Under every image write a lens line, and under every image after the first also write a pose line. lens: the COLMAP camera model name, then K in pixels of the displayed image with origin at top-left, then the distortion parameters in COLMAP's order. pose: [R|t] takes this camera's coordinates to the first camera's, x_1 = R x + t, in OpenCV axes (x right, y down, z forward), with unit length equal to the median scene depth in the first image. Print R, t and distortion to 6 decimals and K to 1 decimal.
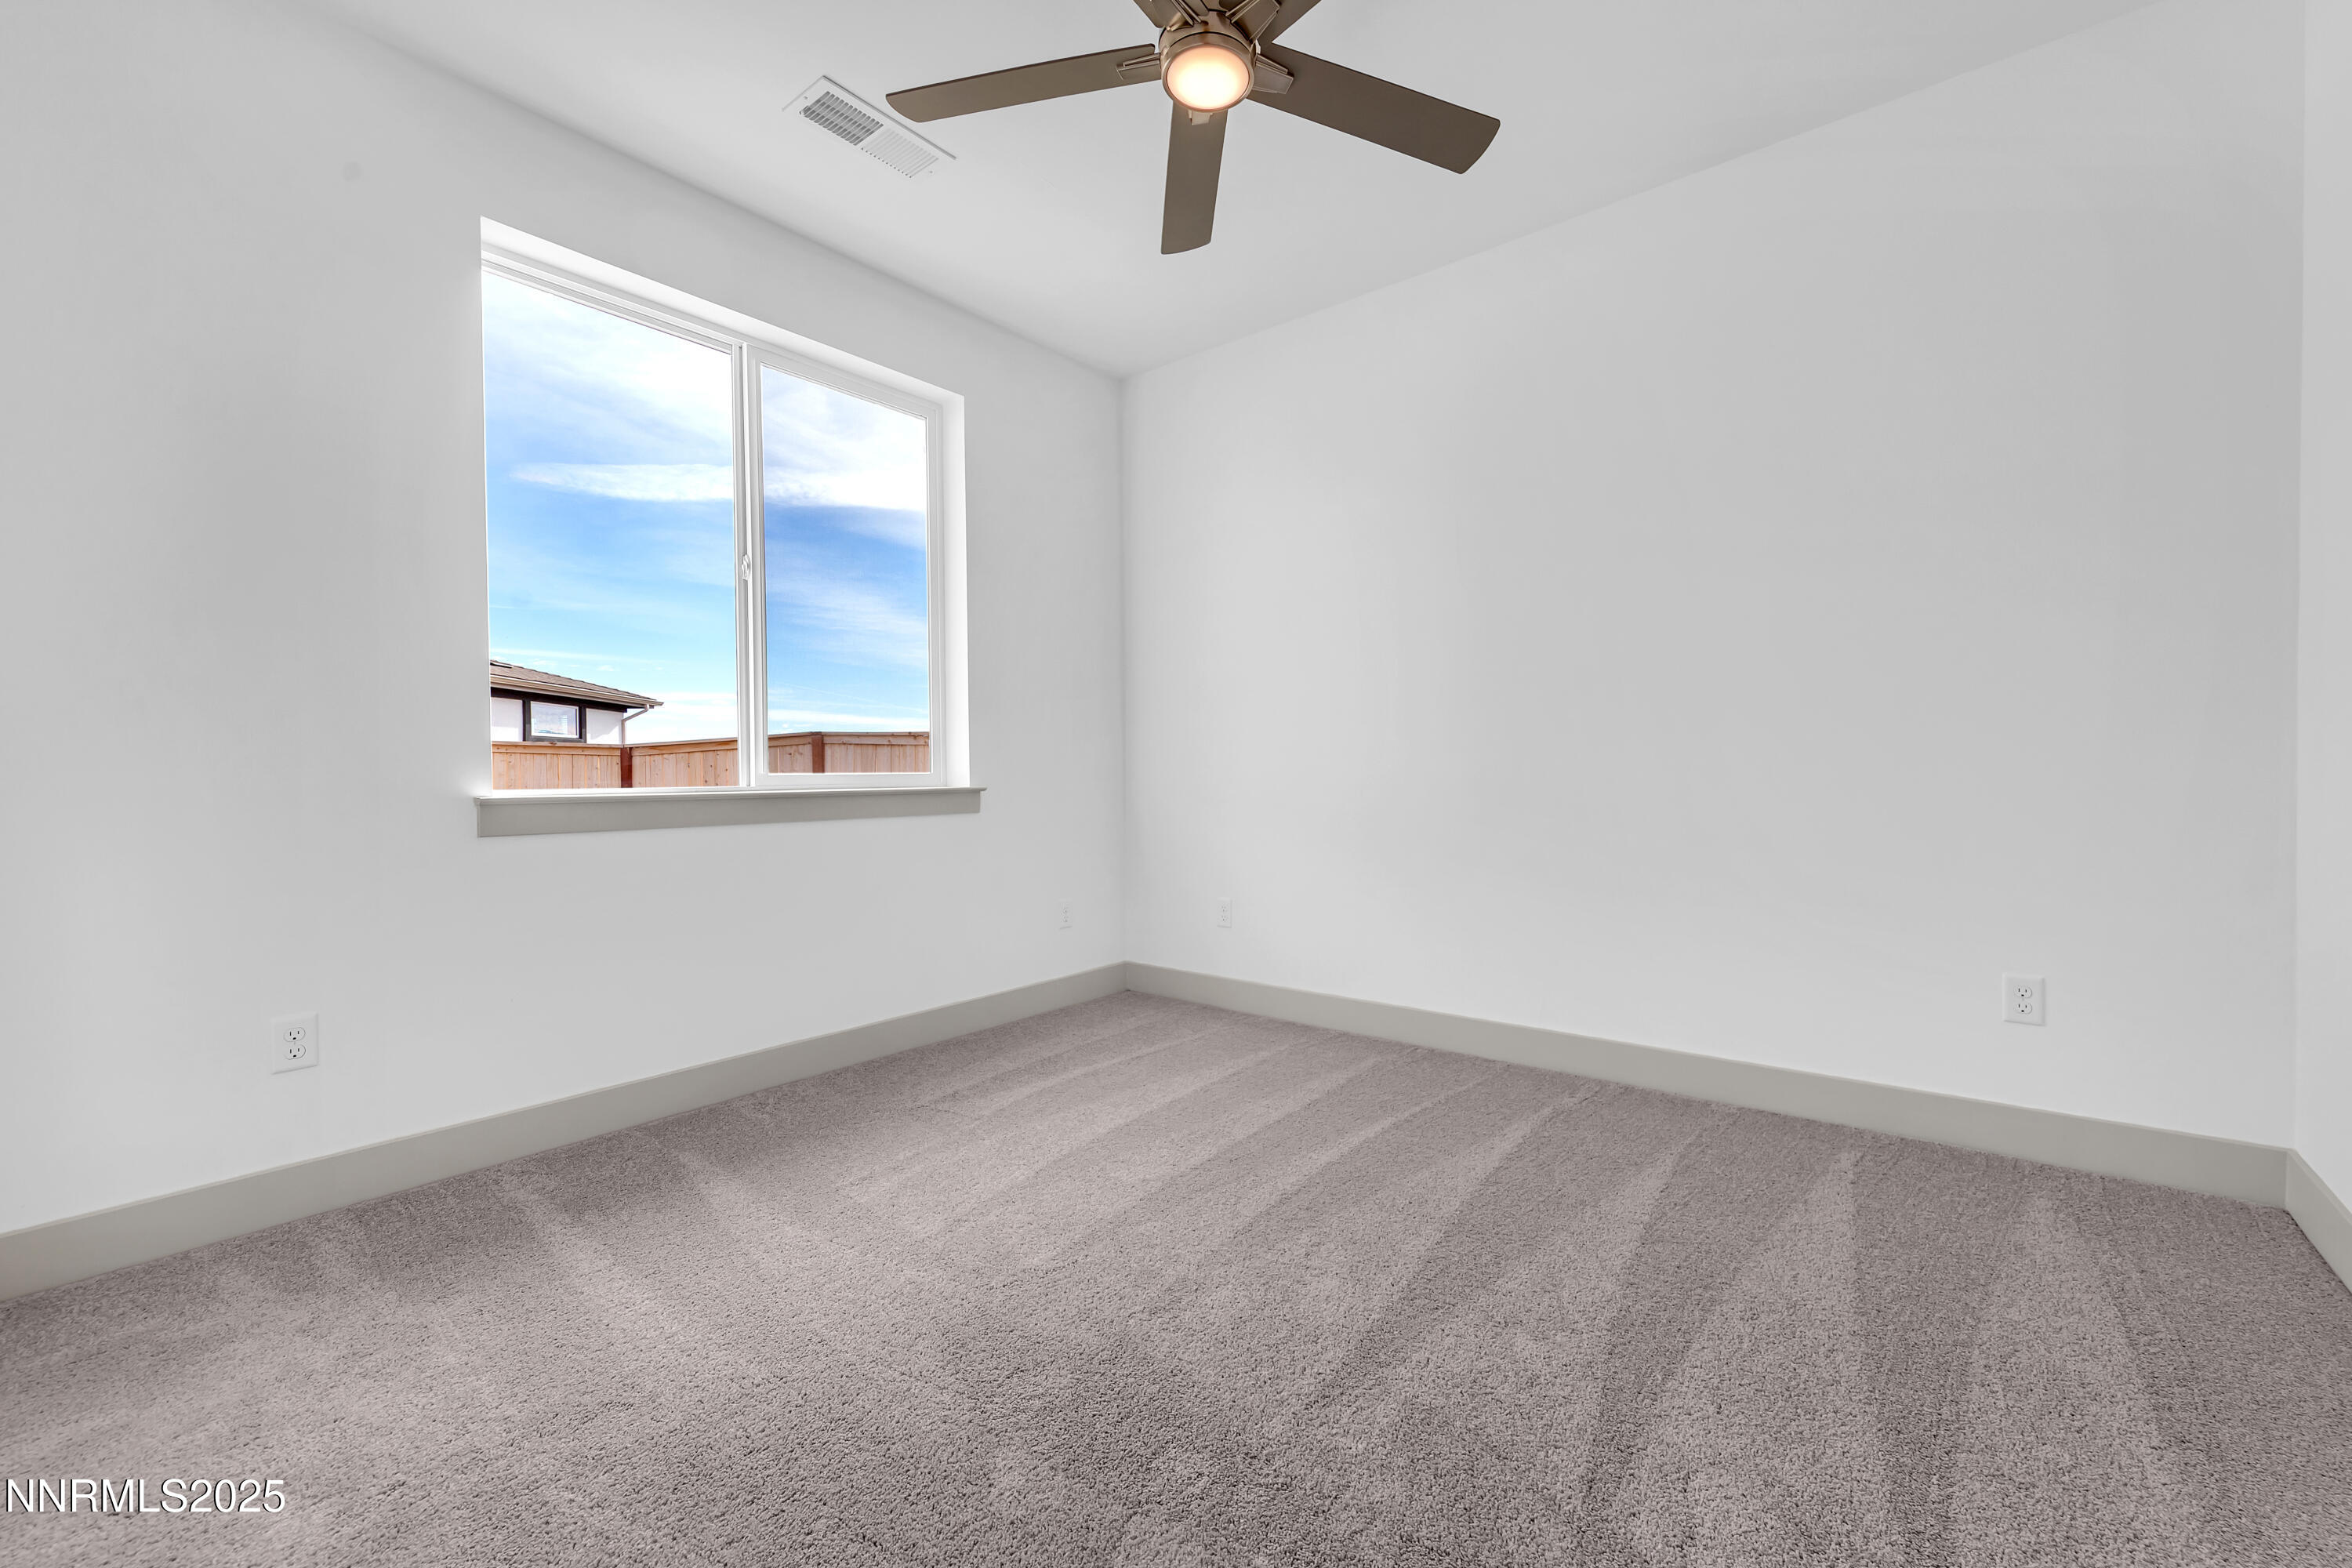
lens RADIAL K [[944.6, 0, 1199.2], [0, 944.6, 767.1], [0, 0, 1]] dist [0.000522, 0.000034]
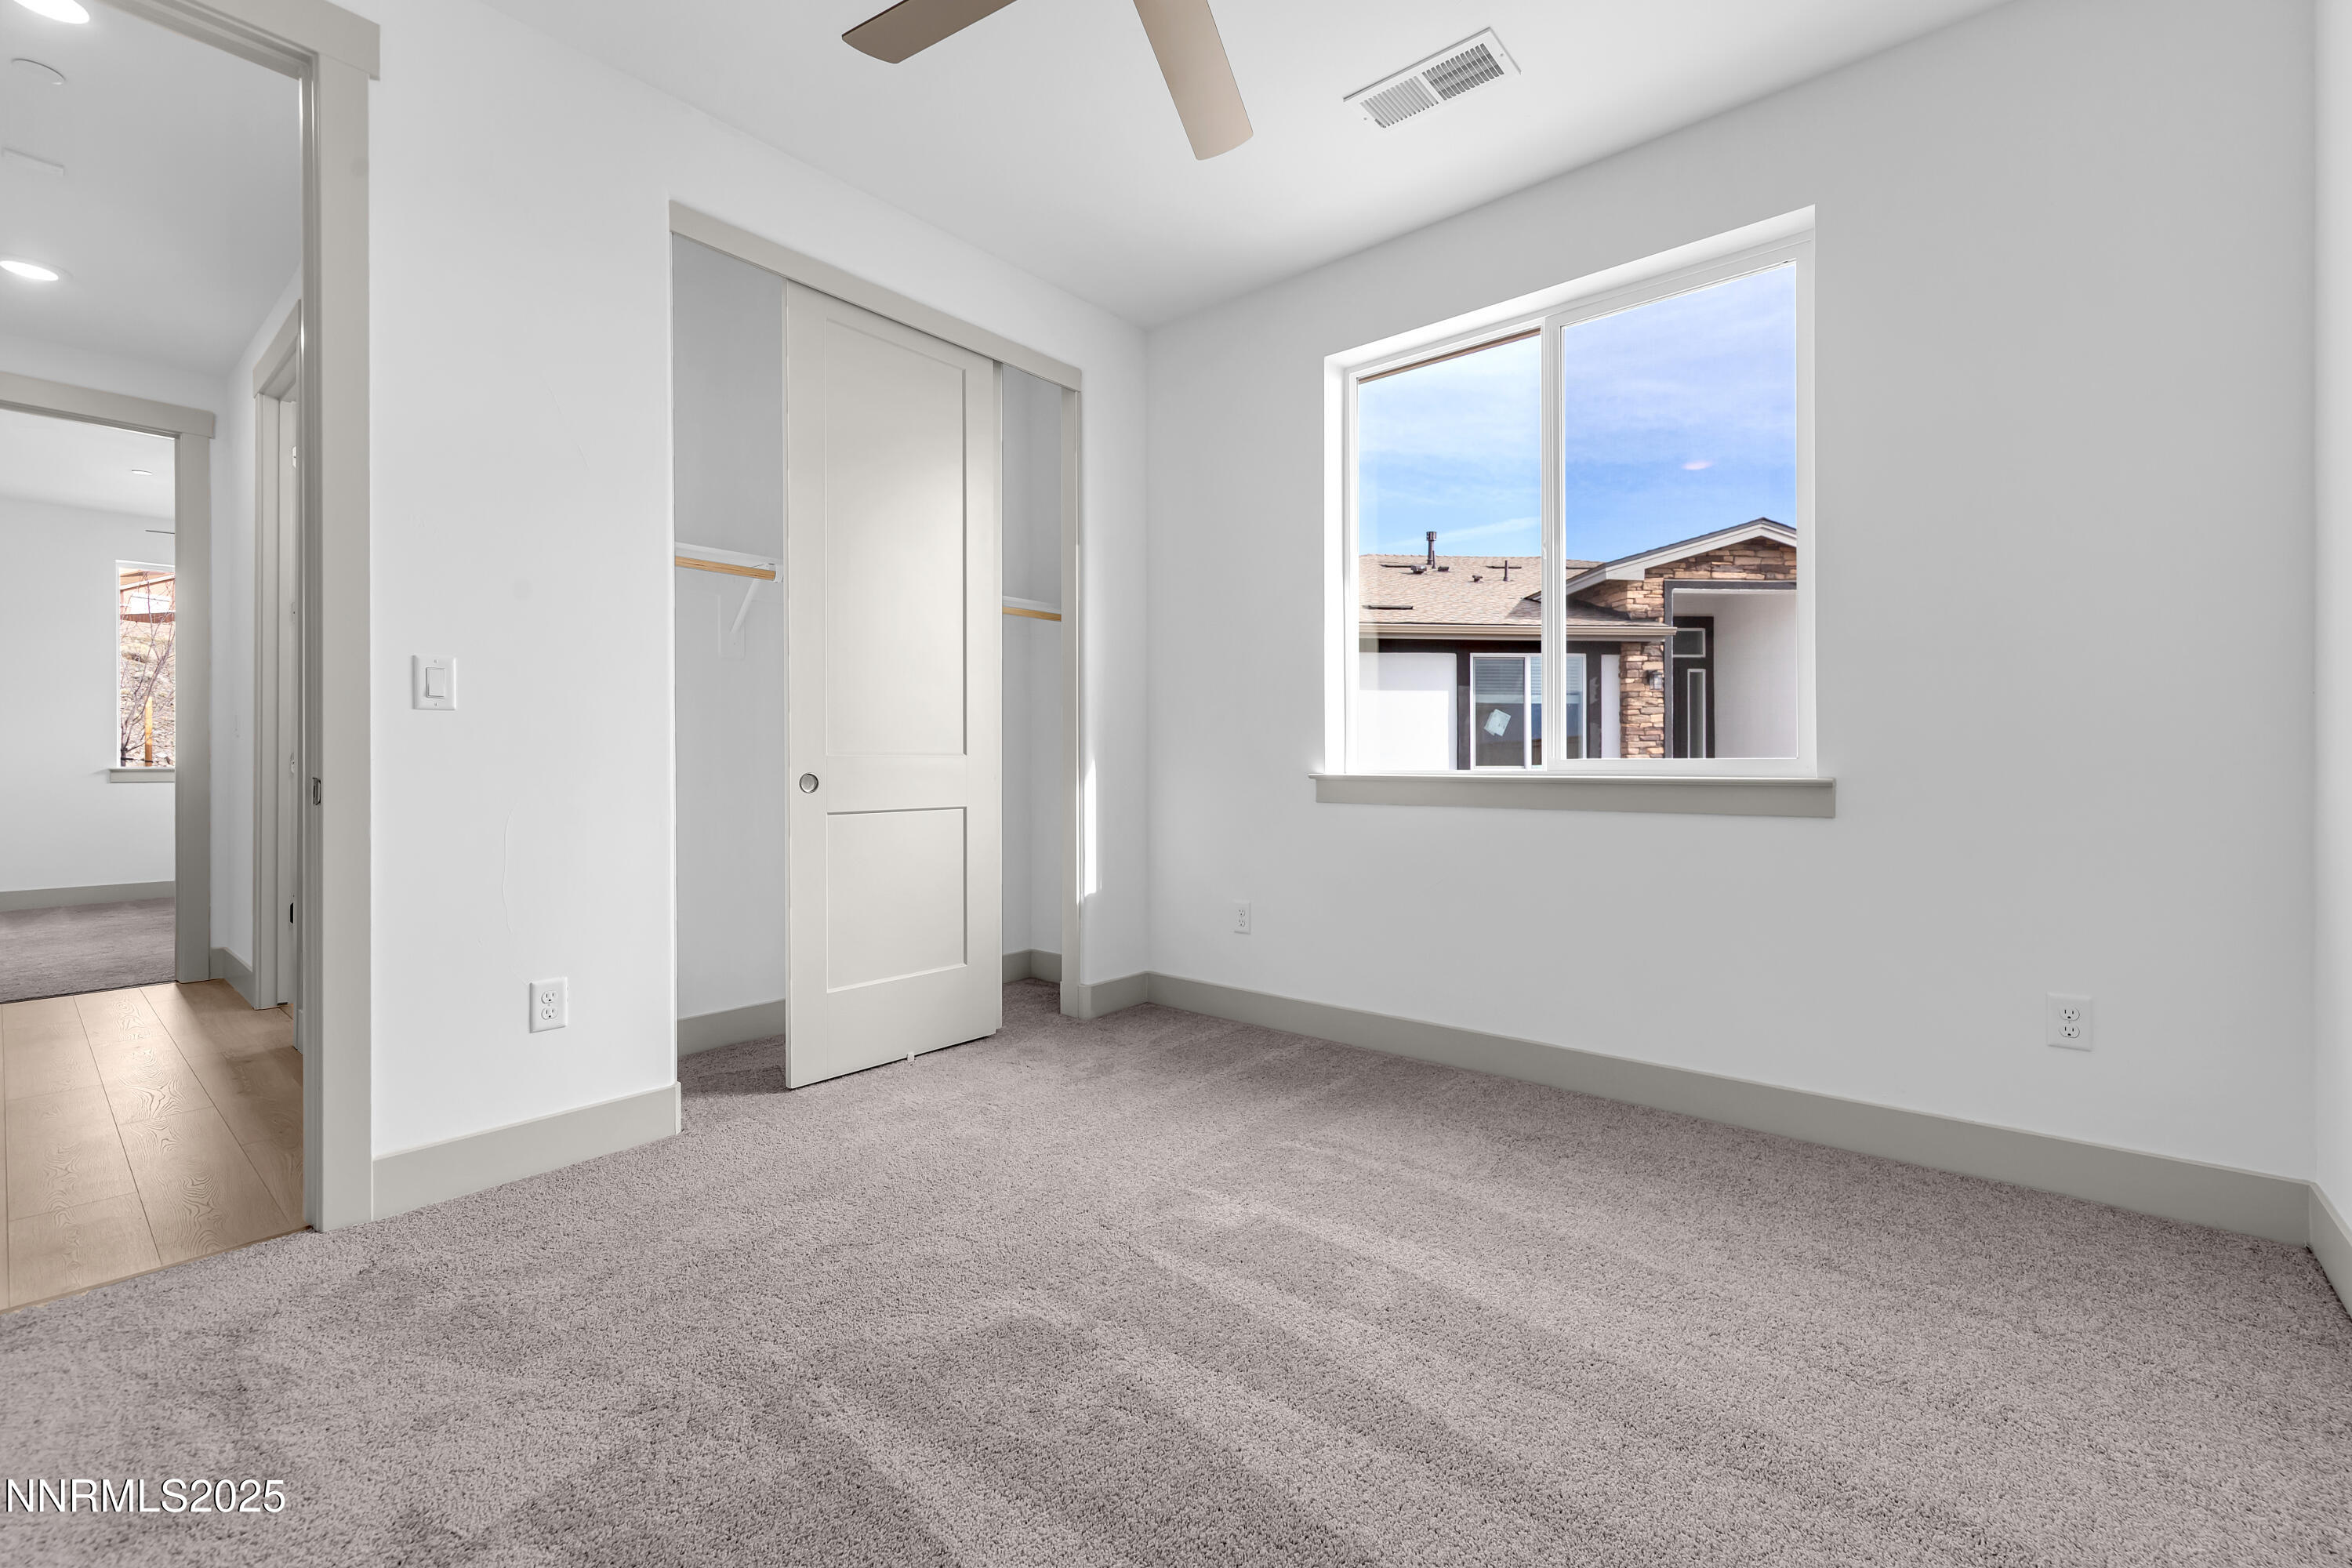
lens RADIAL K [[944.6, 0, 1199.2], [0, 944.6, 767.1], [0, 0, 1]] dist [0.000522, 0.000034]
pose [[0.000787, 0.013764, -0.999905, 0.481318], [0.004604, 0.999895, 0.013767, 0.001118], [0.999989, -0.004614, 0.000724, 0.616725]]
